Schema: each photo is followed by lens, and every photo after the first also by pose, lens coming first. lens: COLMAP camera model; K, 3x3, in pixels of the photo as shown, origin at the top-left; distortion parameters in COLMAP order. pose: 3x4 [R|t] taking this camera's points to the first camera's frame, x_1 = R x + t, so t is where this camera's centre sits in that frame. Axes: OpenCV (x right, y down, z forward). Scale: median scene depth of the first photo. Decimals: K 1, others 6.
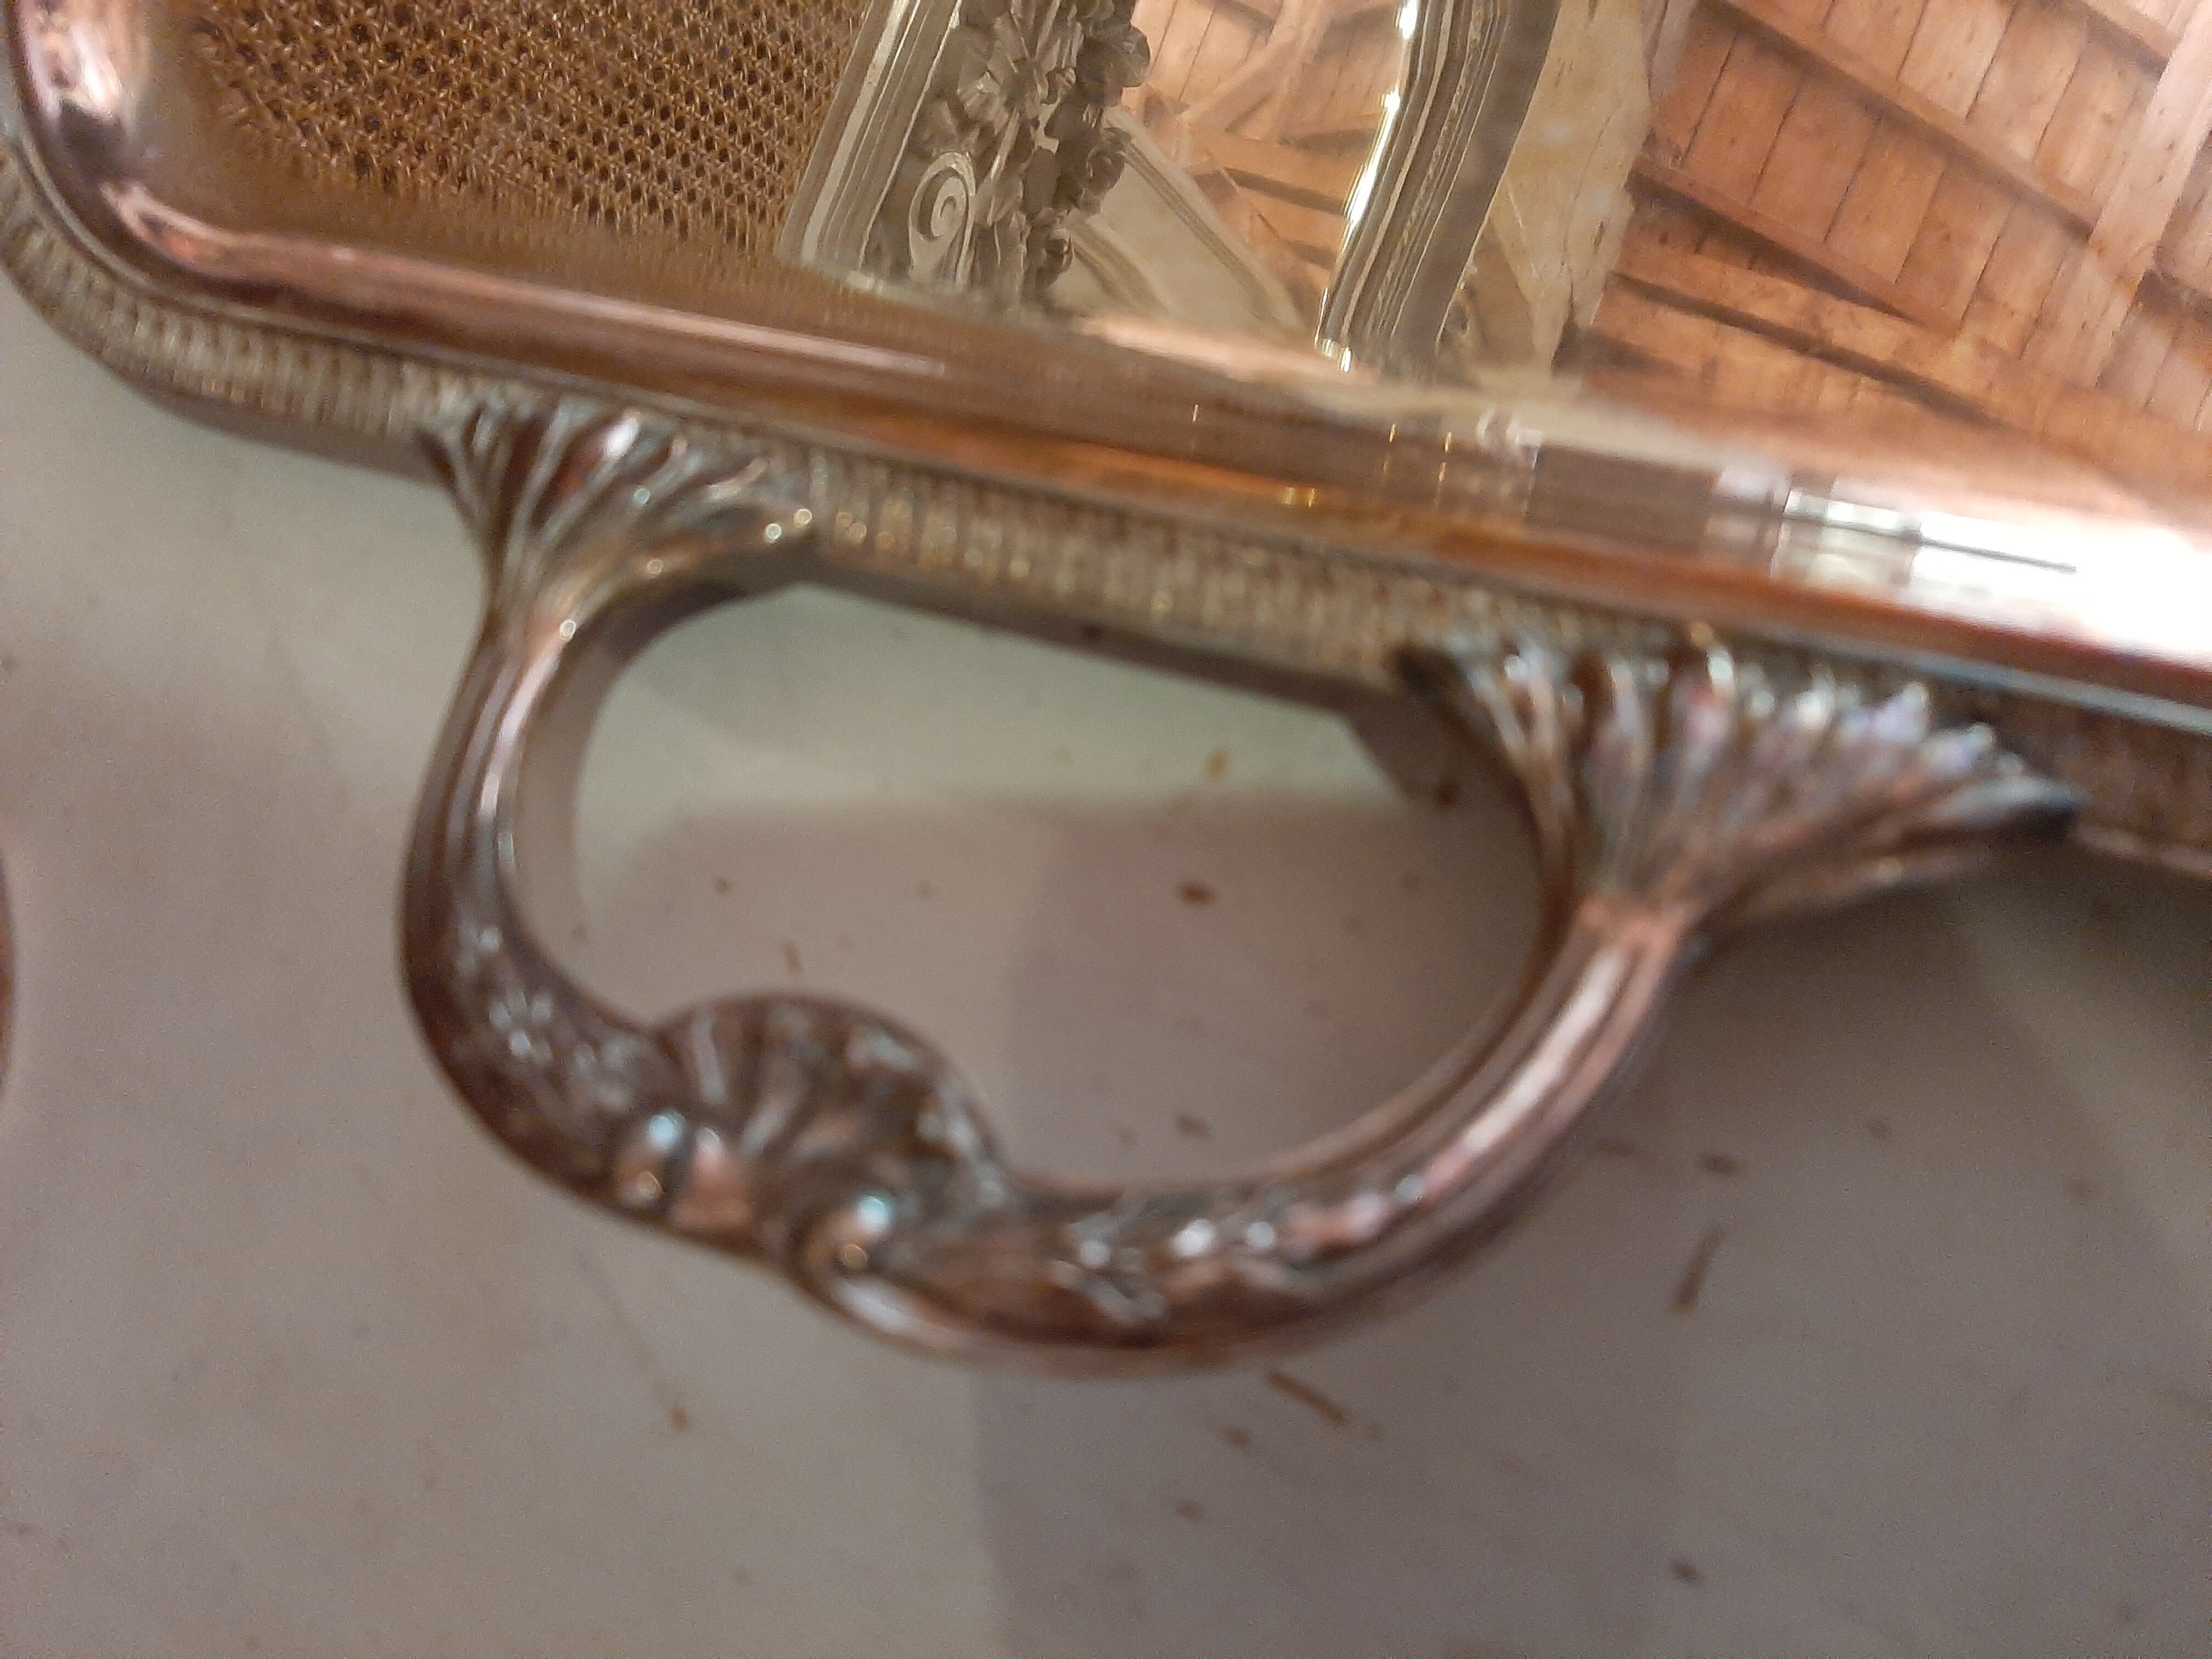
lens RADIAL K [[1673.9, 0, 1113.8], [0, 1673.9, 830.4], [0, 0, 1]] dist [0.017349, -0.054611]
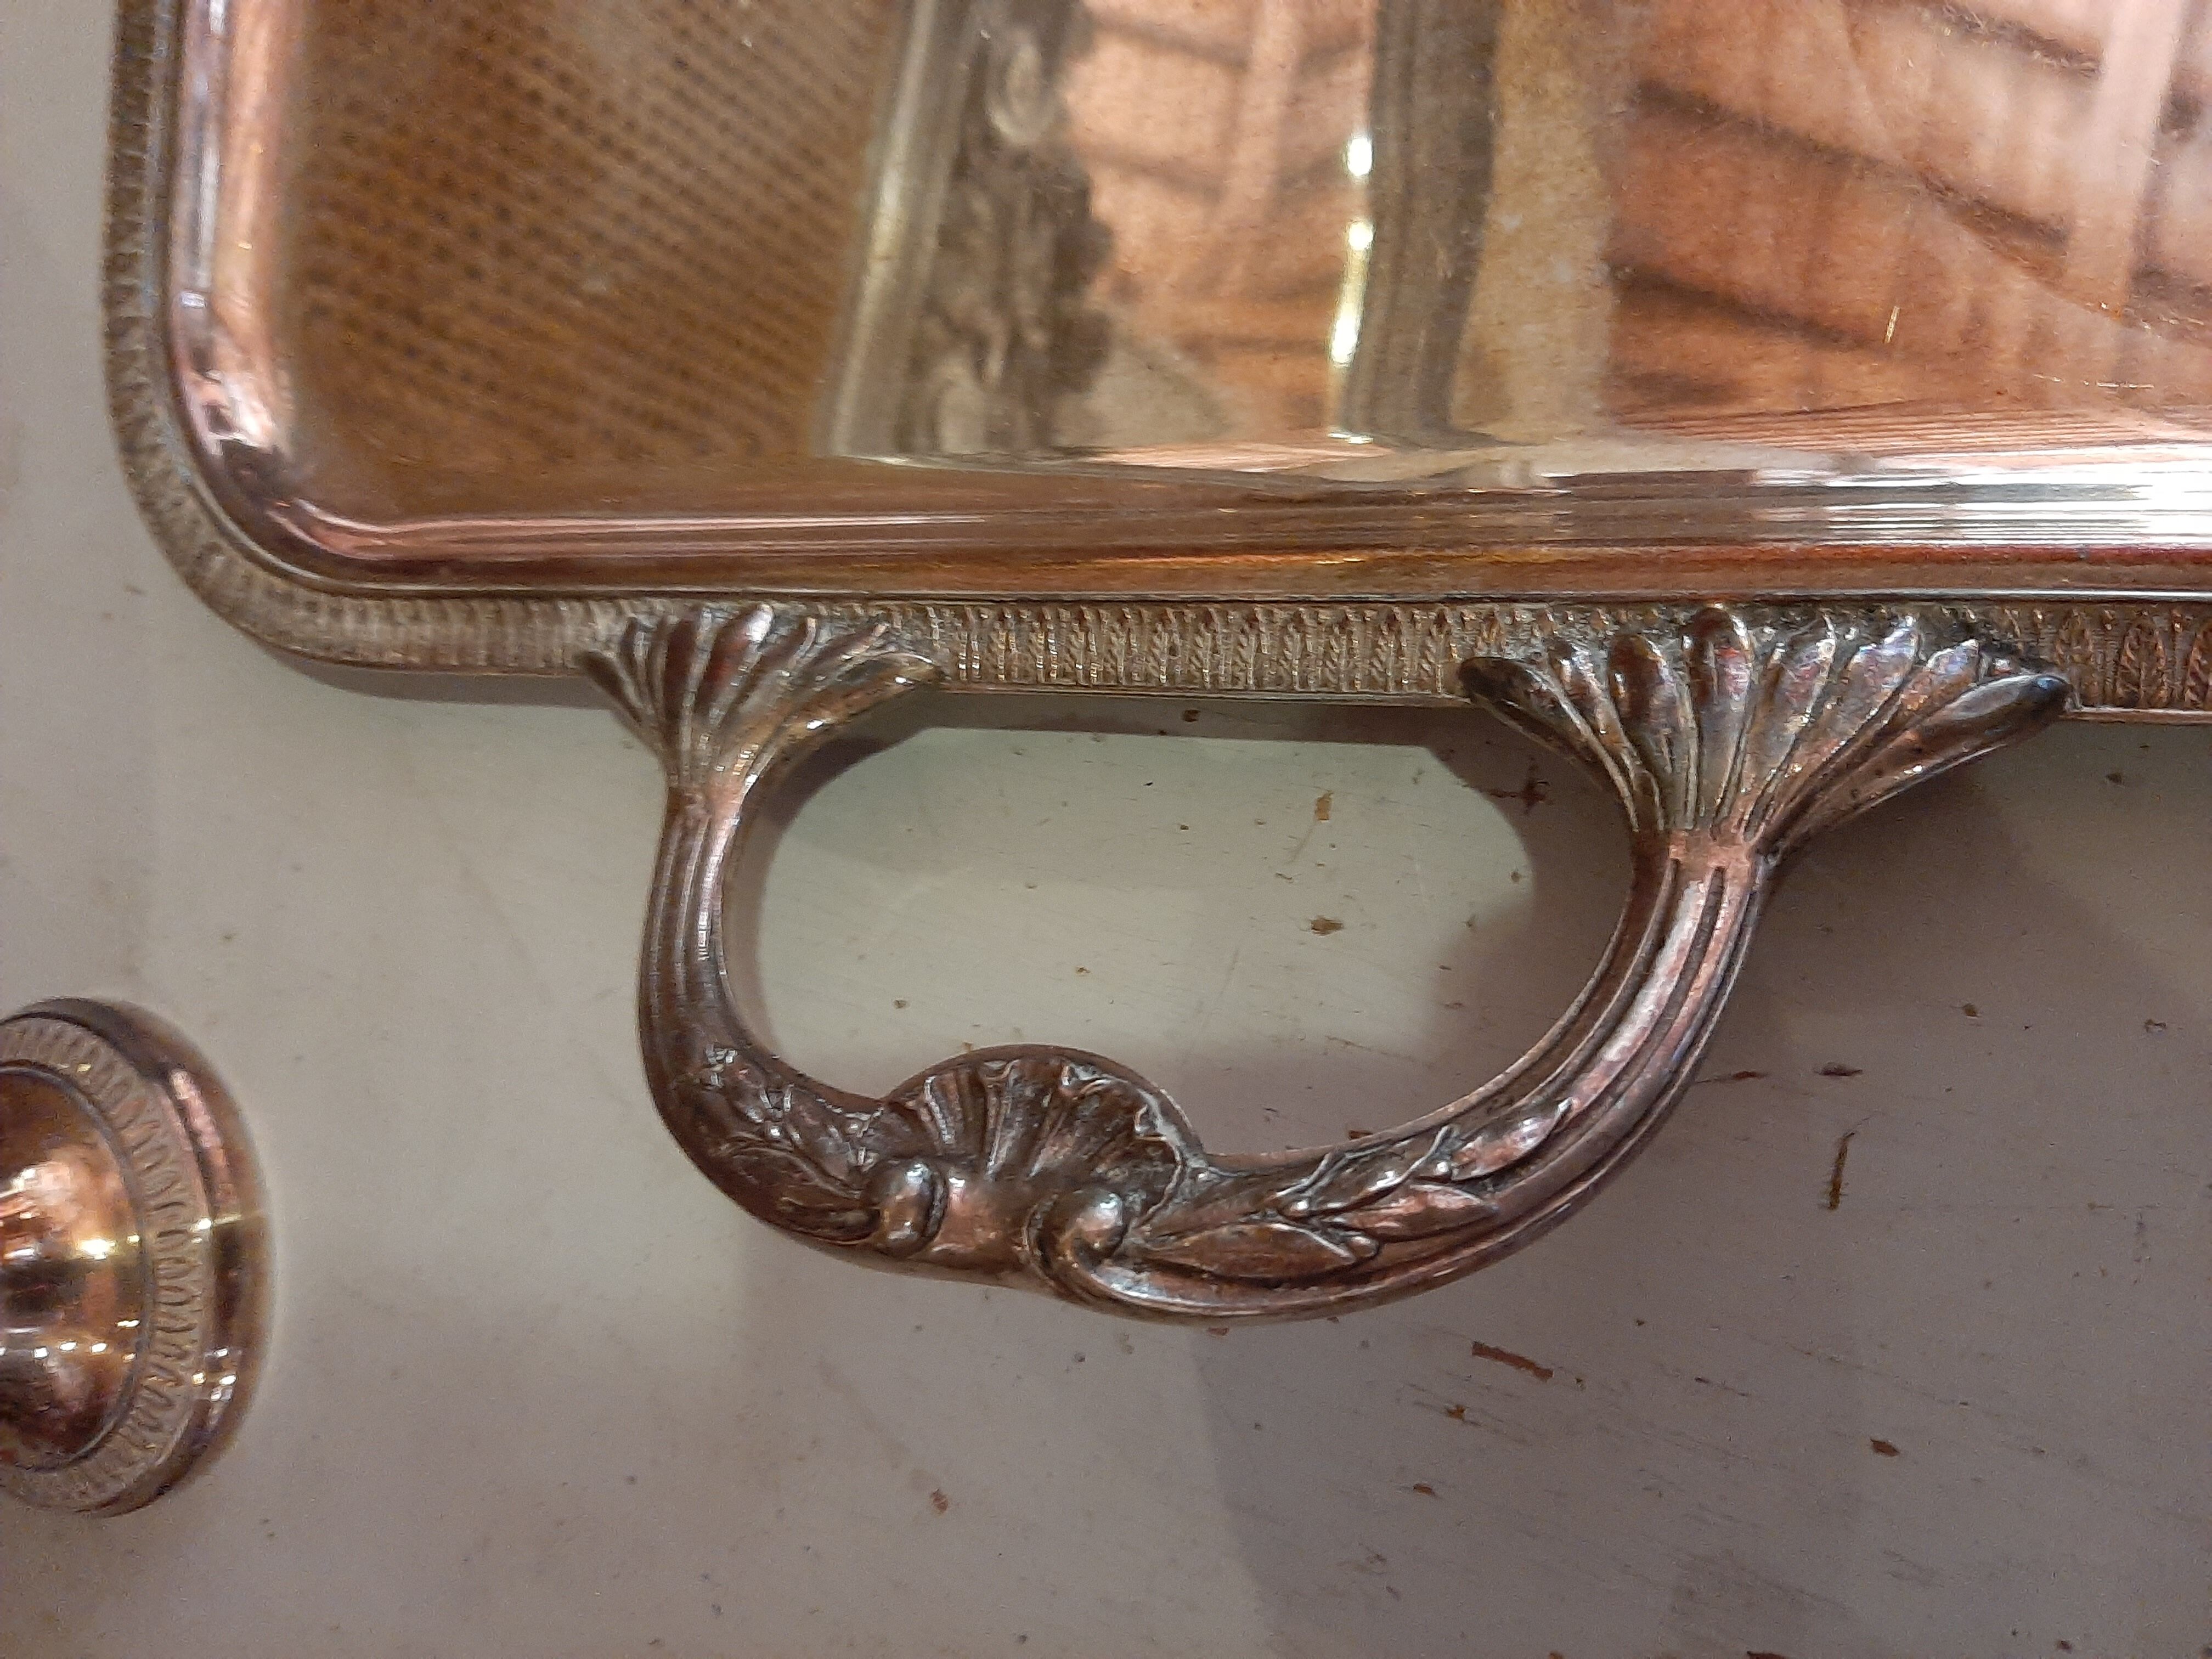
lens RADIAL K [[1760.0, 0, 1106.0], [0, 1760.0, 829.5], [0, 0, 1]] dist [0.001135, -0.084387]
pose [[0.984034, -0.174197, -0.036501, -0.041881], [0.169003, 0.978850, -0.115287, 0.086190], [0.055812, 0.107277, 0.992661, -0.179657]]
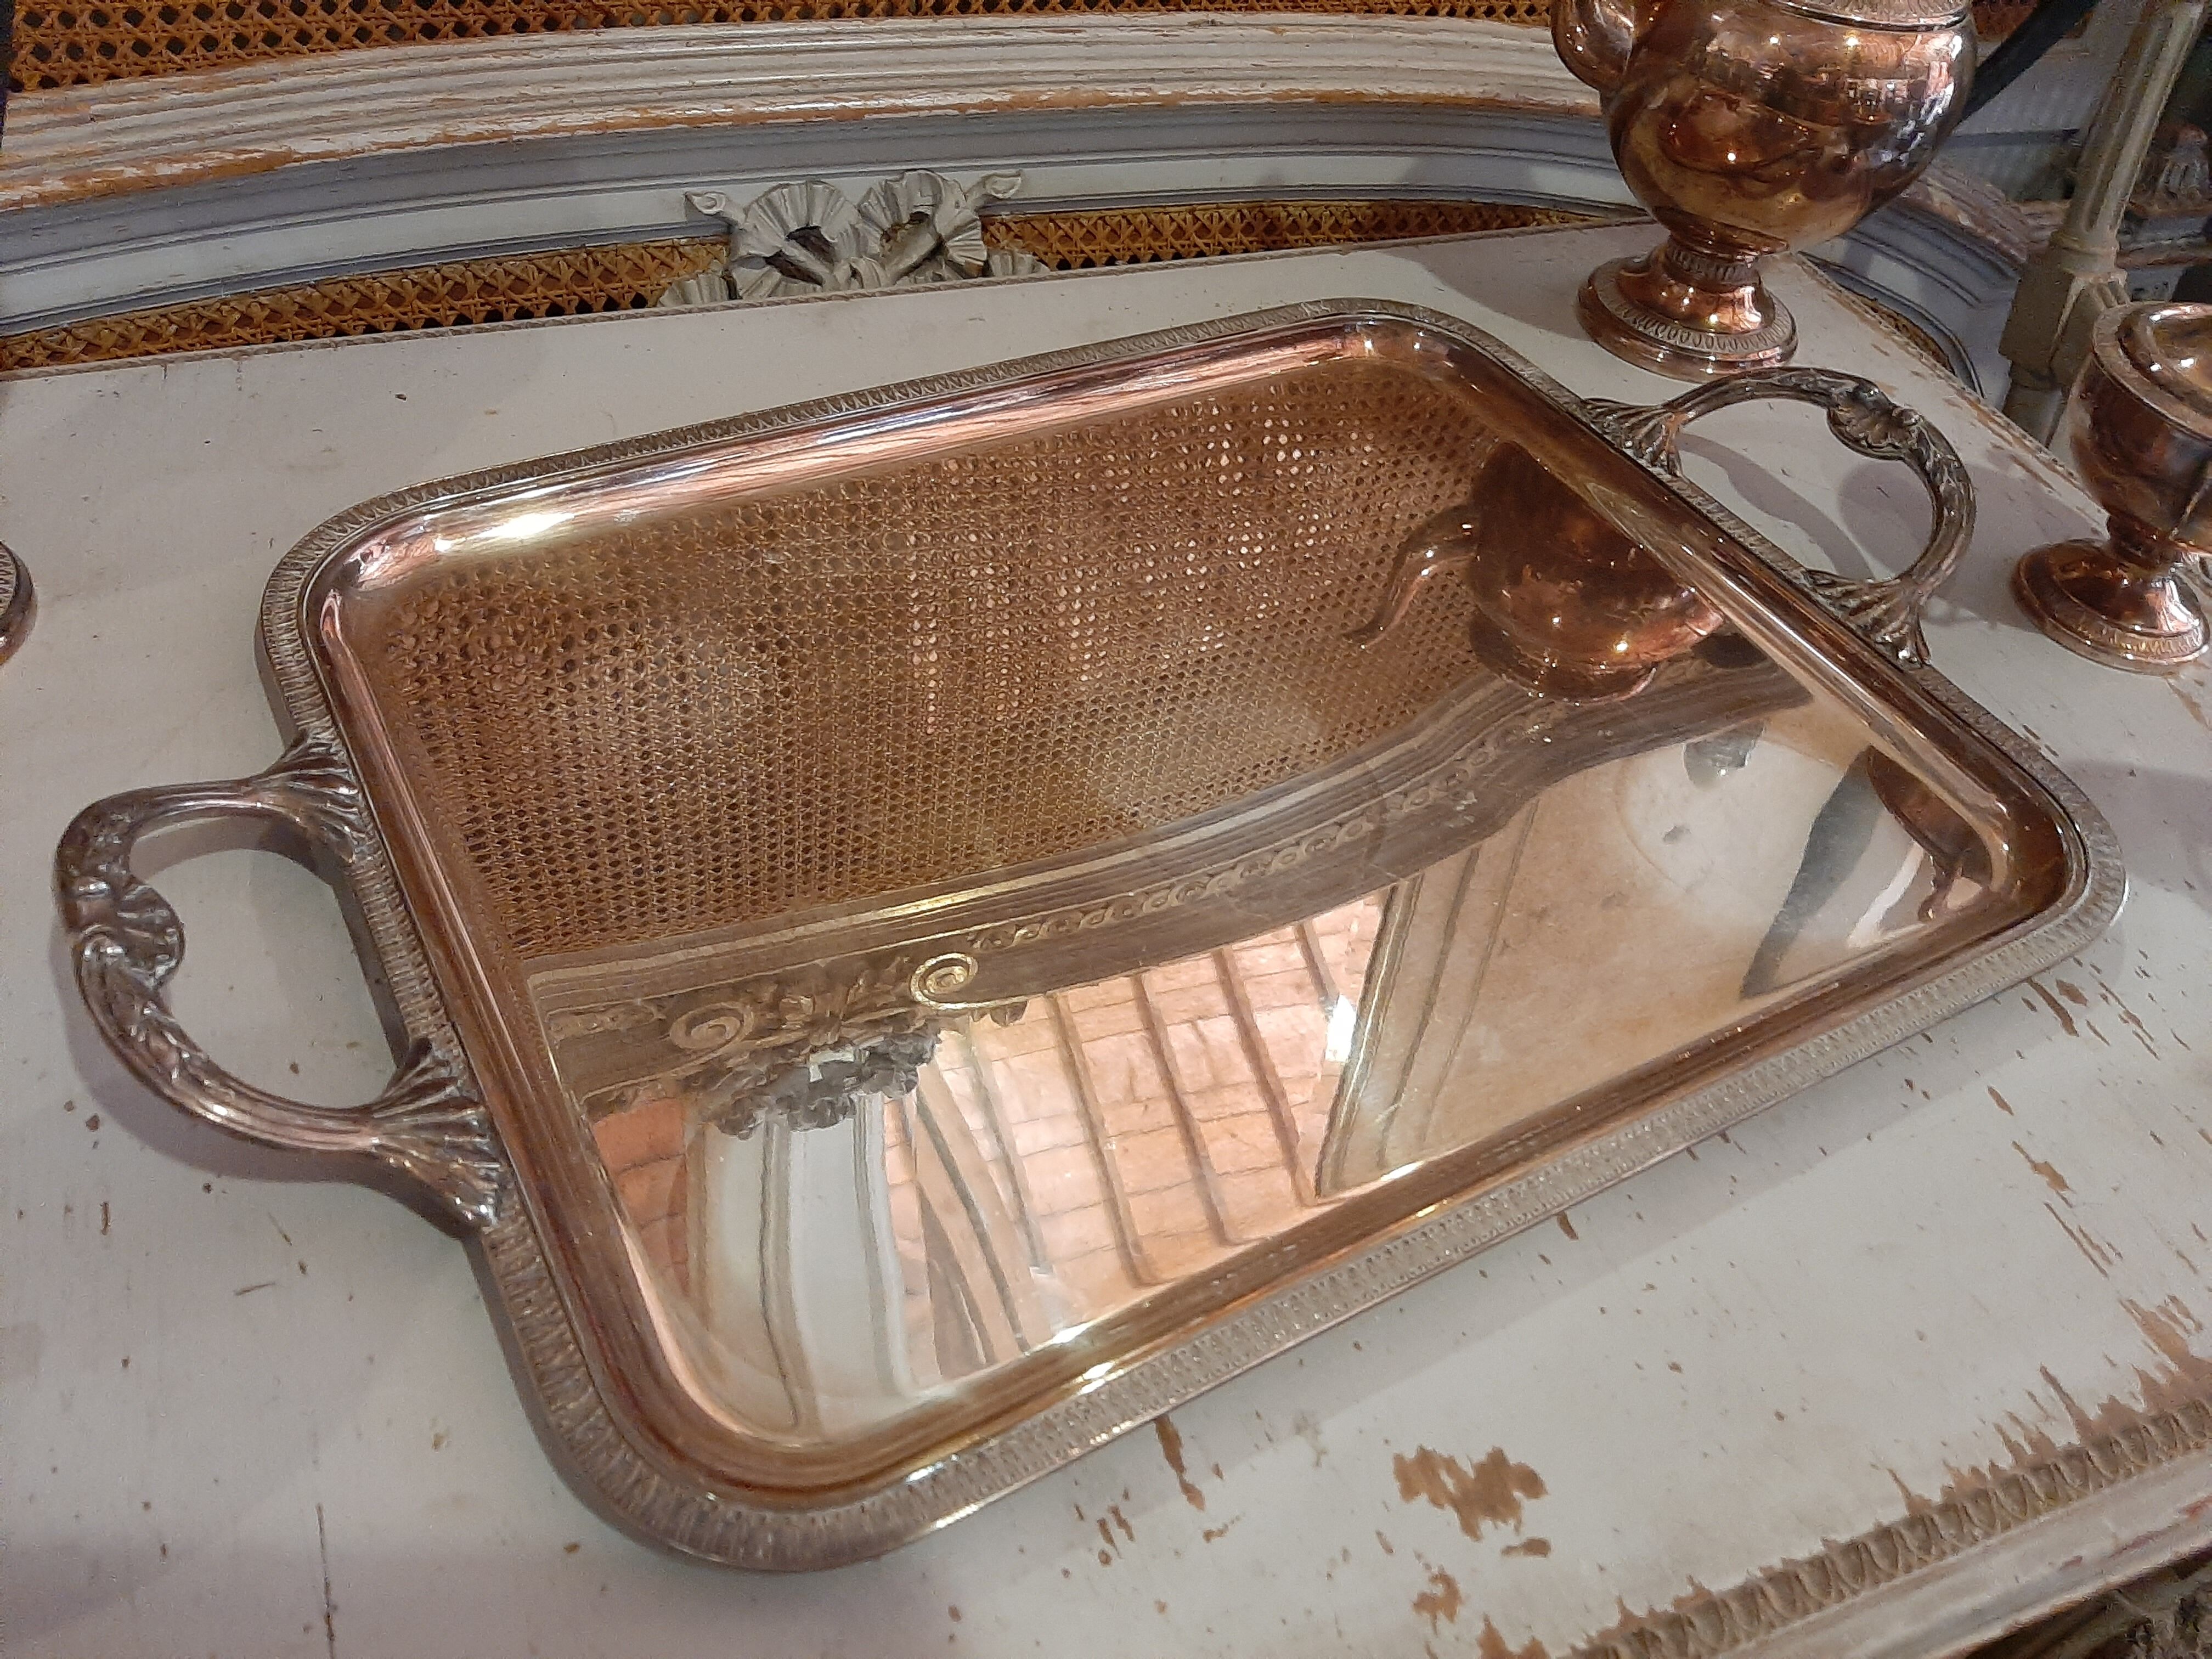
lens RADIAL K [[1643.2, 0, 1108.7], [0, 1643.2, 840.2], [0, 0, 1]] dist [0.068493, -0.120928]
pose [[0.609915, 0.782536, -0.125062, 0.801730], [-0.697684, 0.455397, -0.553038, 0.391329], [-0.375819, 0.424560, 0.823716, -1.505105]]
